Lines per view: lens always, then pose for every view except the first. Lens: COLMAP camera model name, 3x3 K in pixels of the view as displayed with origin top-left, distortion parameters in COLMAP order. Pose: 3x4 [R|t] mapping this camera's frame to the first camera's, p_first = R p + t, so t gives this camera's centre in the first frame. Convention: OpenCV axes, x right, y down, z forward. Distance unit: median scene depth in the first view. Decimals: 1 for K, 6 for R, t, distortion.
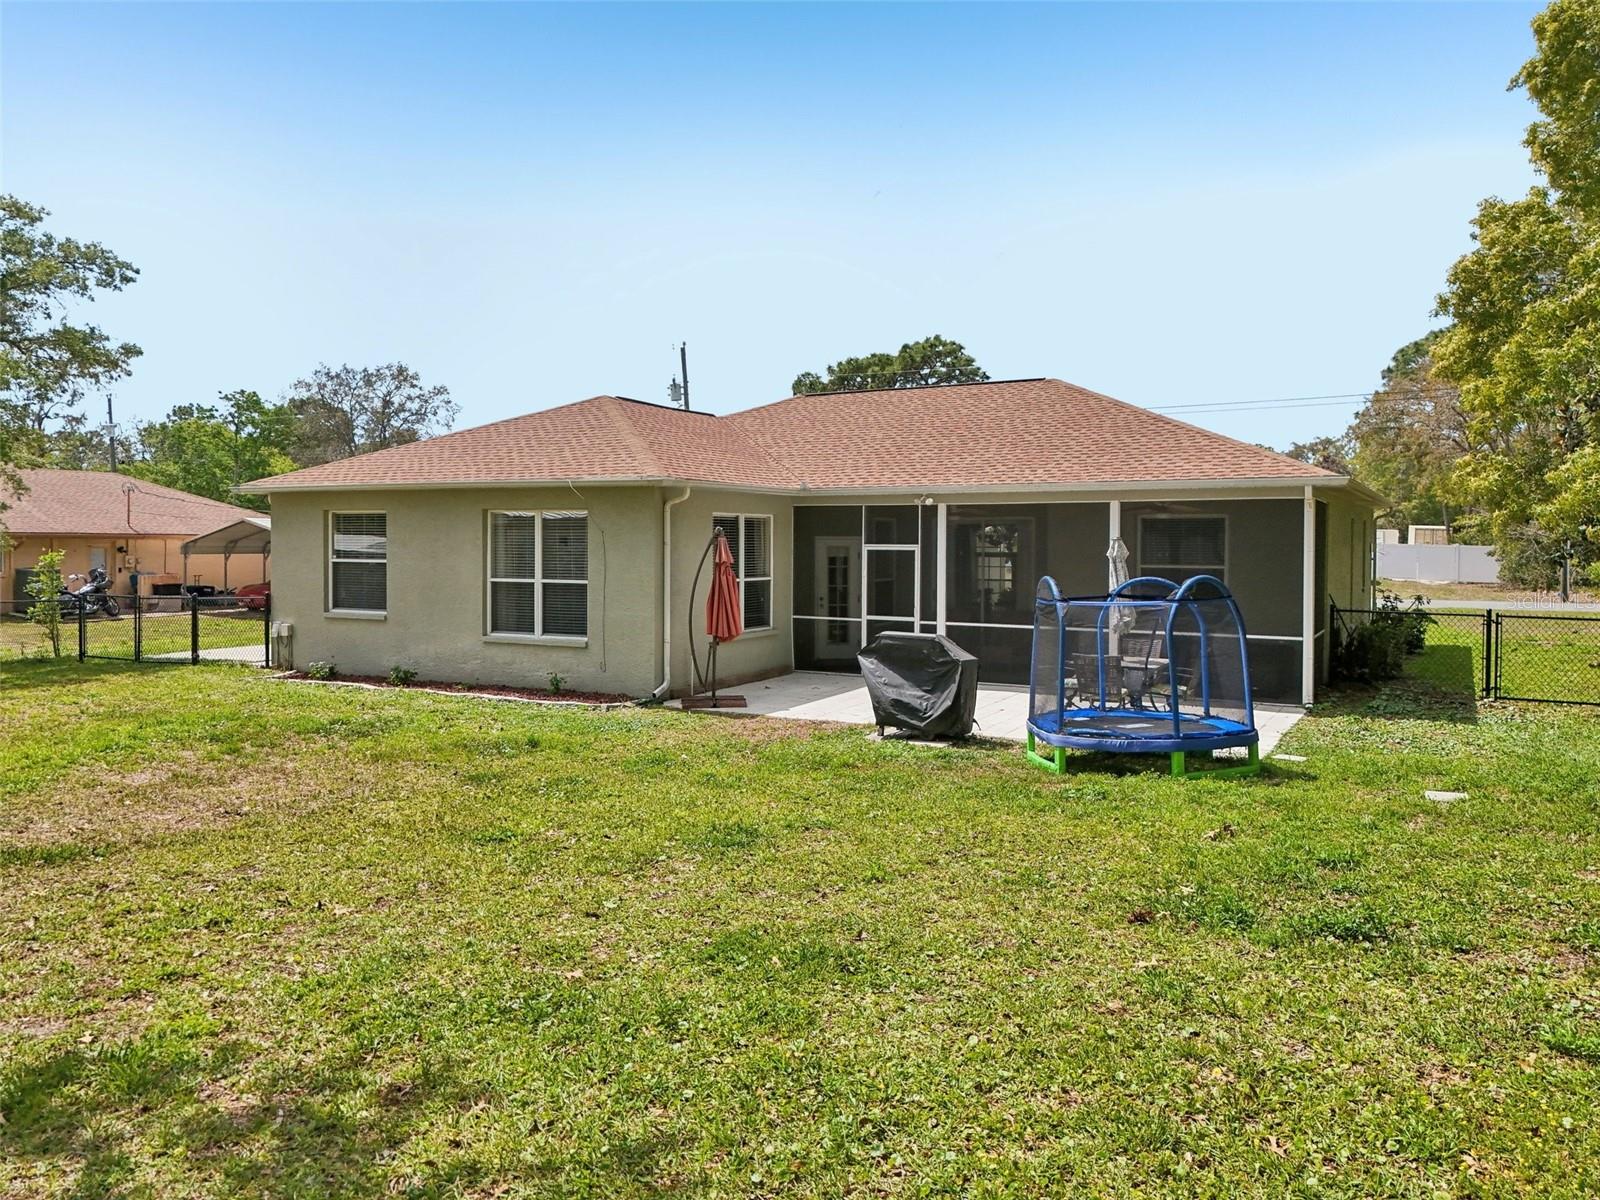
lens RADIAL K [[1170.7, 0, 800.0], [0, 1170.7, 600.0], [0, 0, 1]] dist [0.078599, -0.075518]
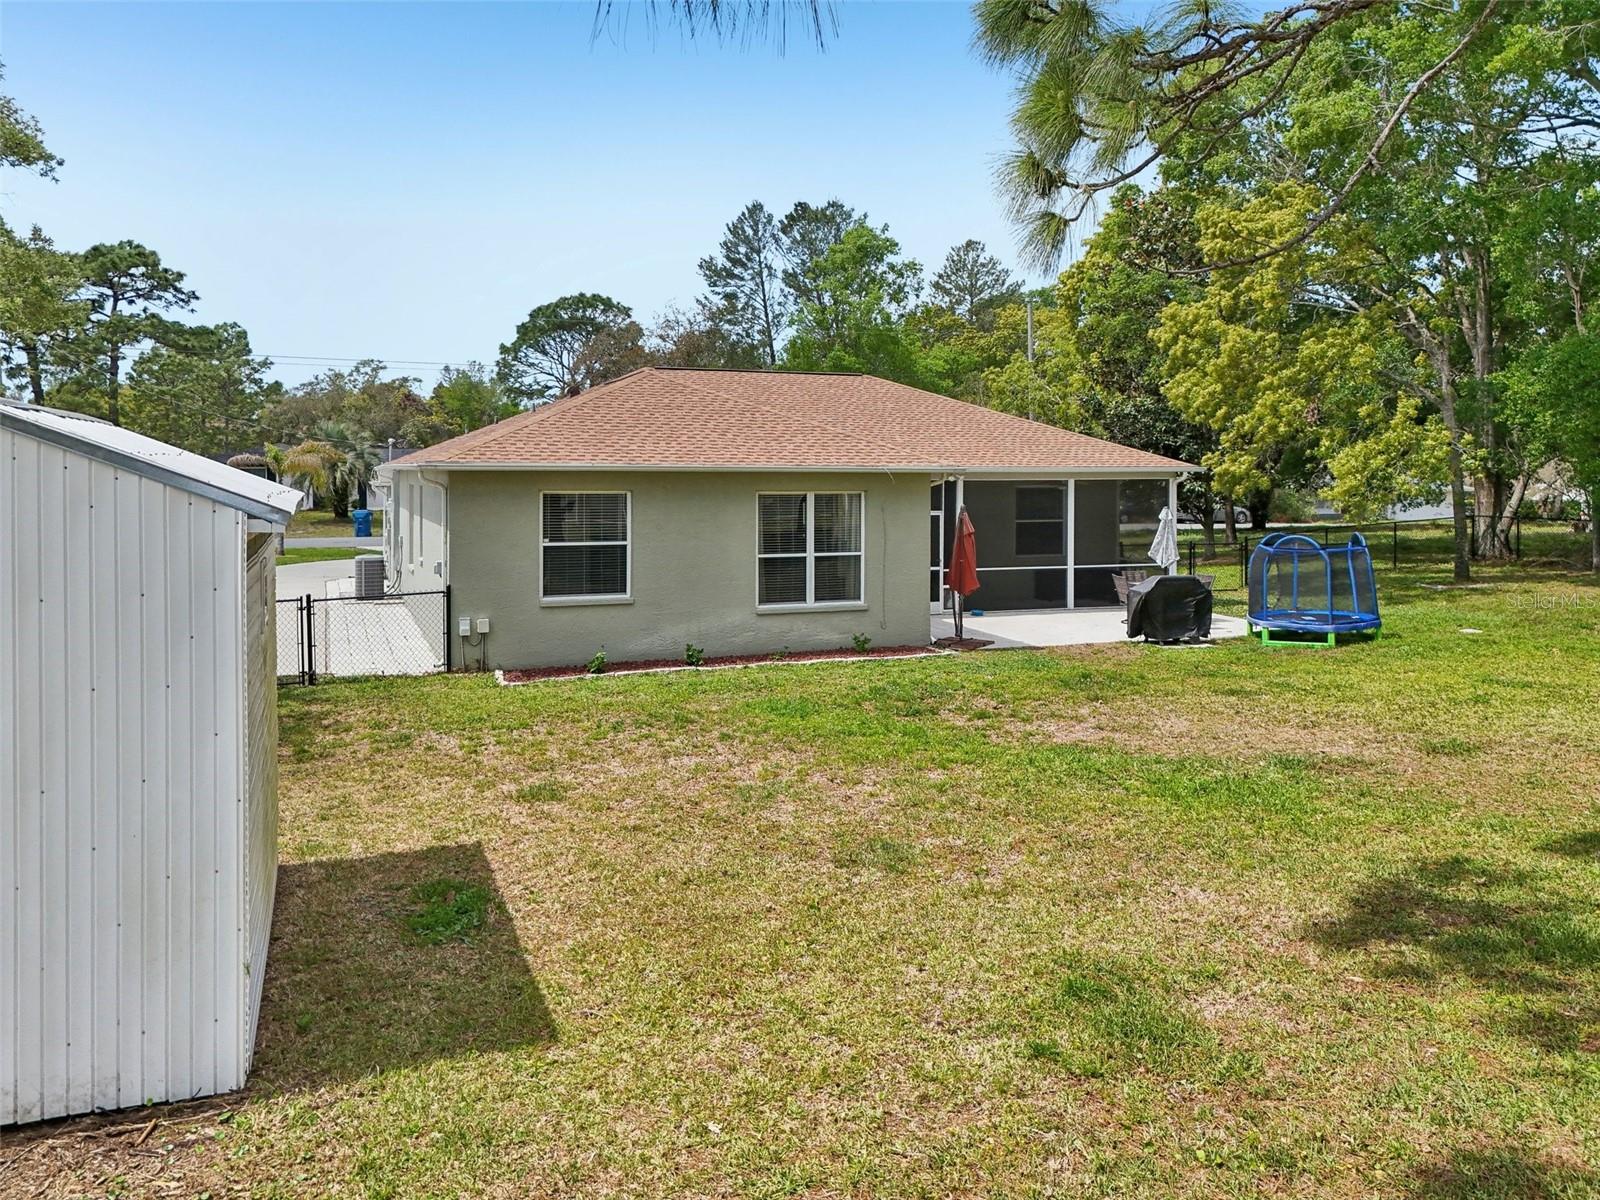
lens RADIAL K [[1186.8, 0, 804.0], [0, 1186.8, 474.0], [0, 0, 1]] dist [0.051099, 0.001364]
pose [[0.665491, -0.005101, 0.746388, -1.064987], [0.036191, 0.999021, -0.025441, -0.064018], [-0.745528, 0.043943, 0.665024, 0.248244]]
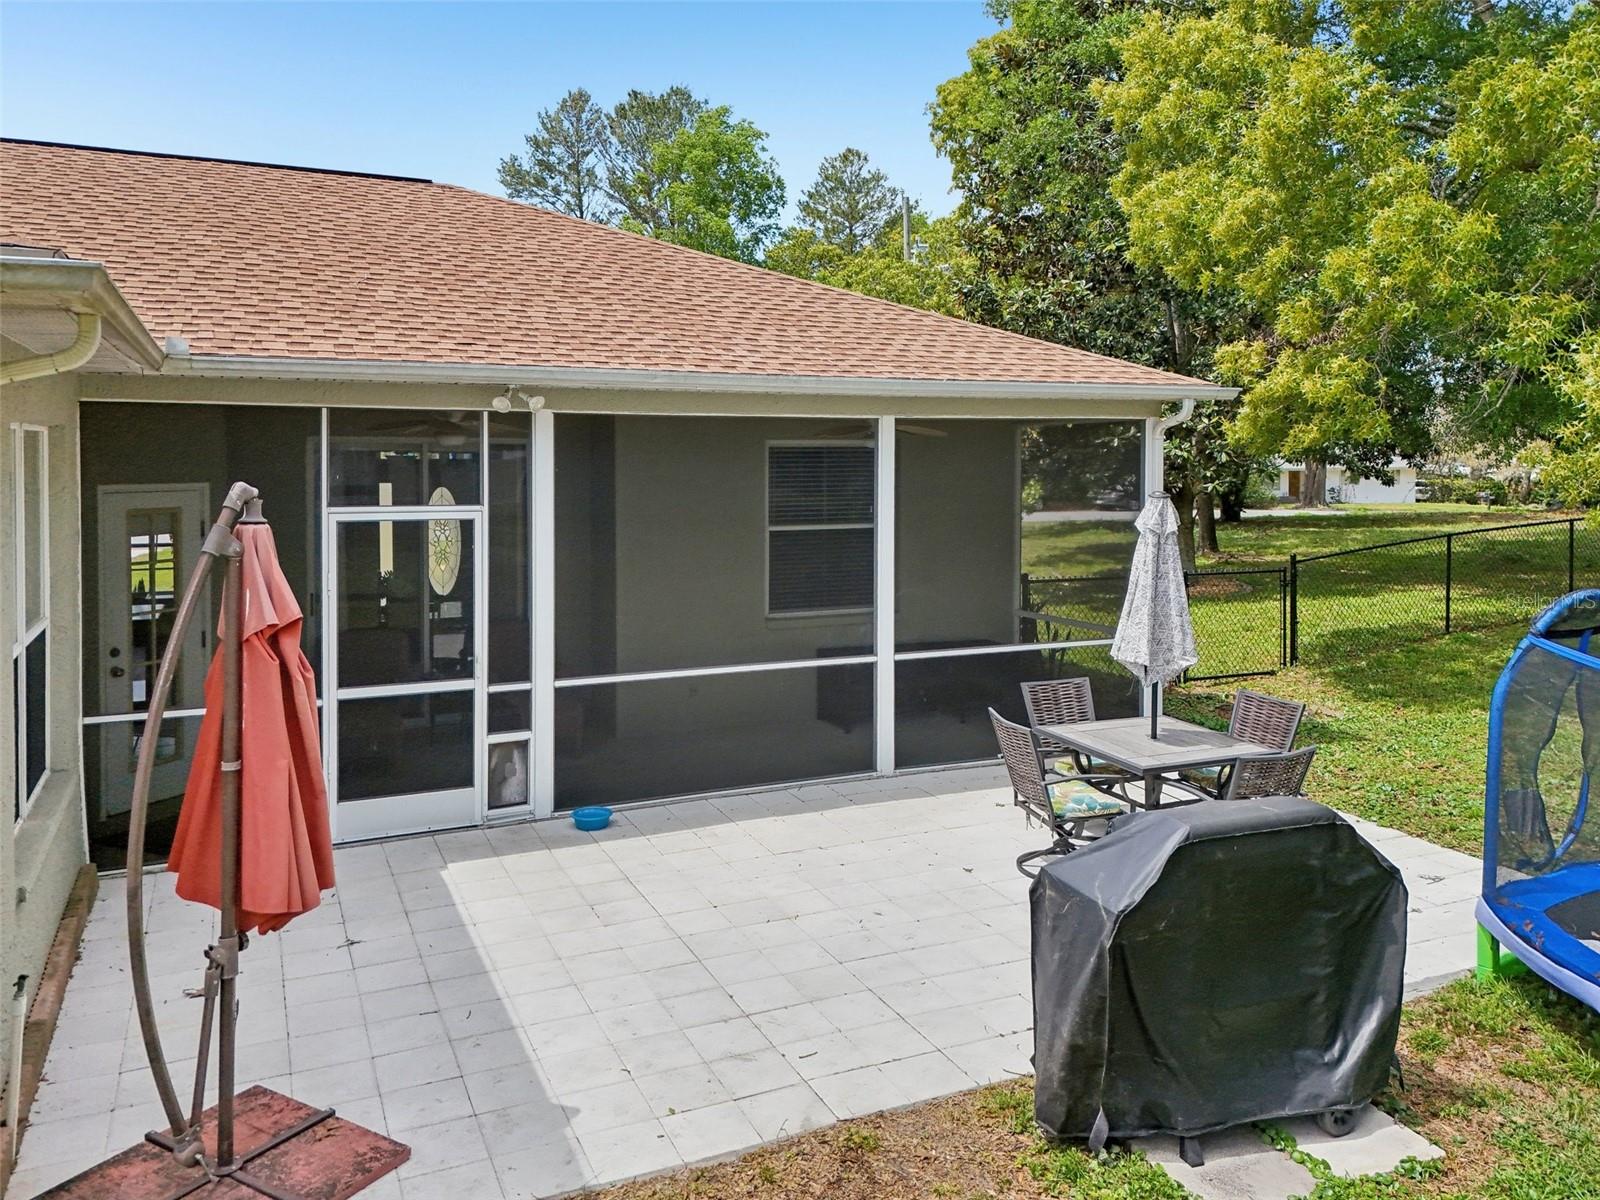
lens RADIAL K [[1171.5, 0, 802.3], [0, 1171.5, 553.2], [0, 0, 1]] dist [0.303082, -0.322300]
pose [[0.611038, -0.069587, 0.788537, -0.187744], [0.035218, 0.997532, 0.060740, -0.054778], [-0.790818, -0.009344, 0.611981, 0.687092]]
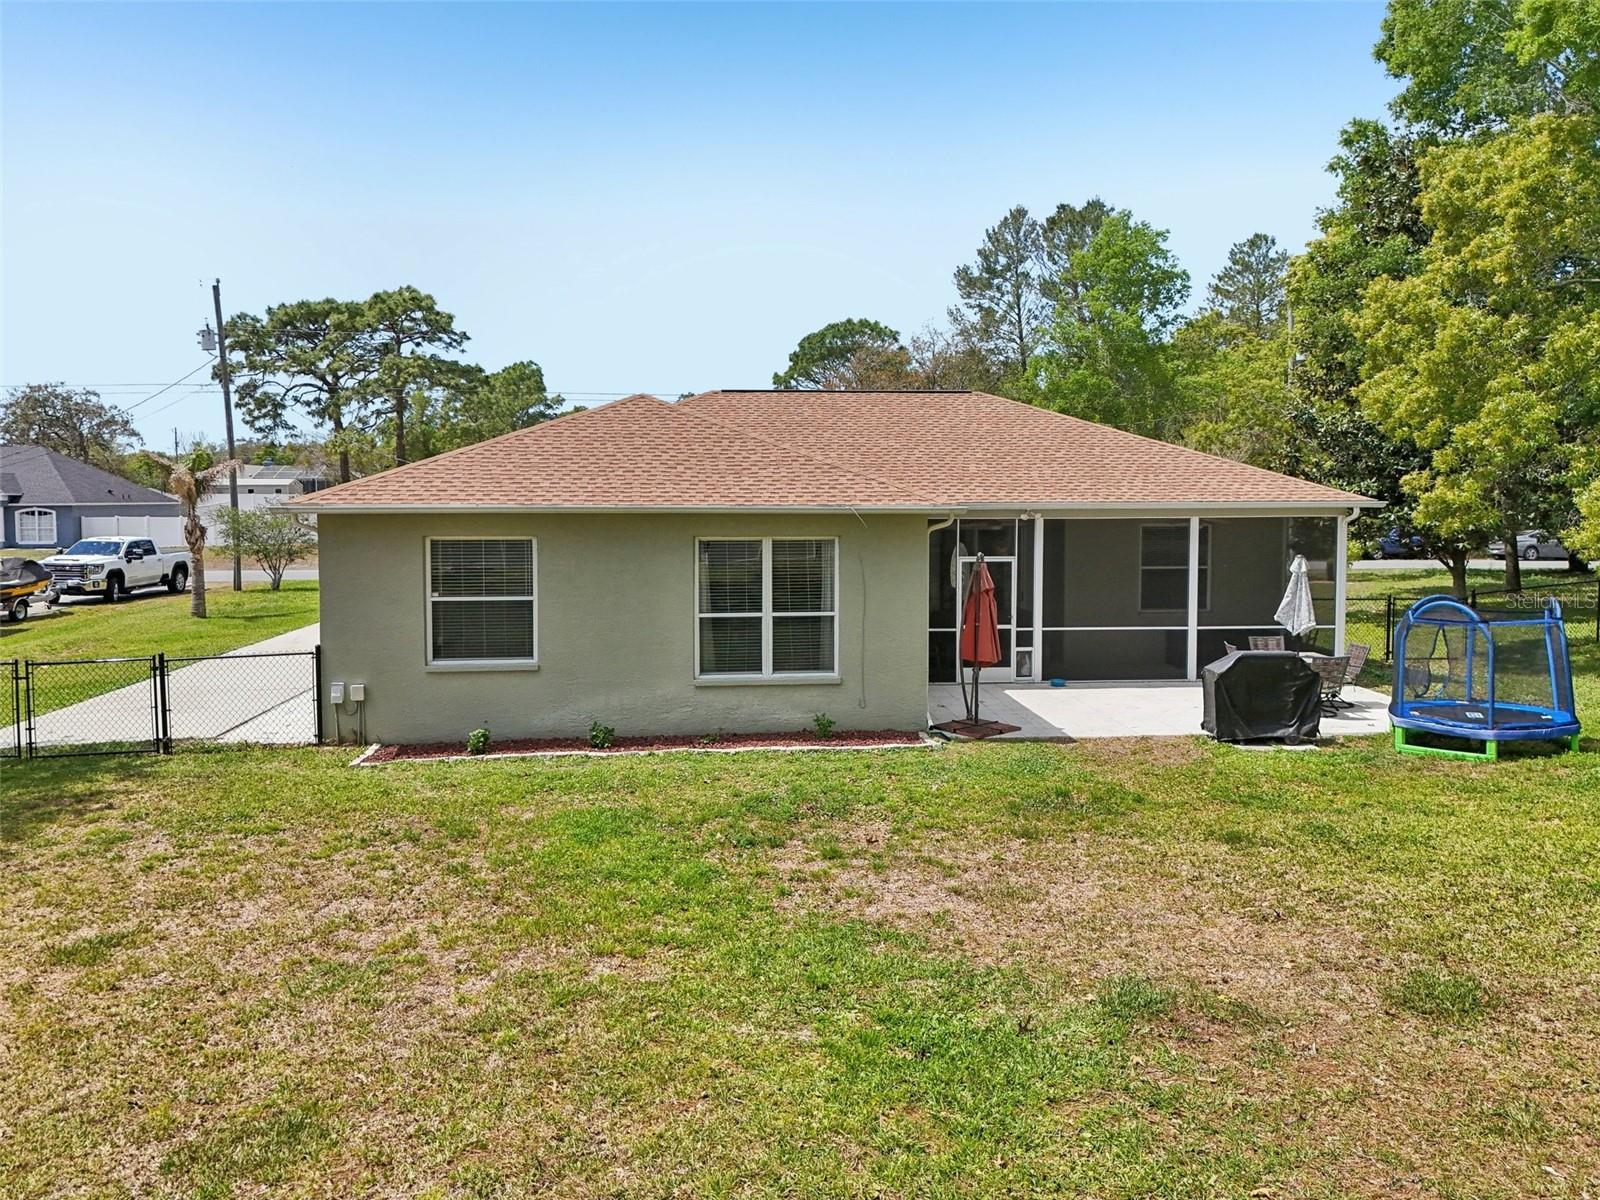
lens RADIAL K [[1170.7, 0, 800.0], [0, 1170.7, 600.0], [0, 0, 1]] dist [0.078599, -0.075518]
pose [[0.841254, -0.054645, 0.537871, -0.683598], [0.033072, 0.998217, 0.049688, -0.071143], [-0.539627, -0.024012, 0.841561, 0.225125]]
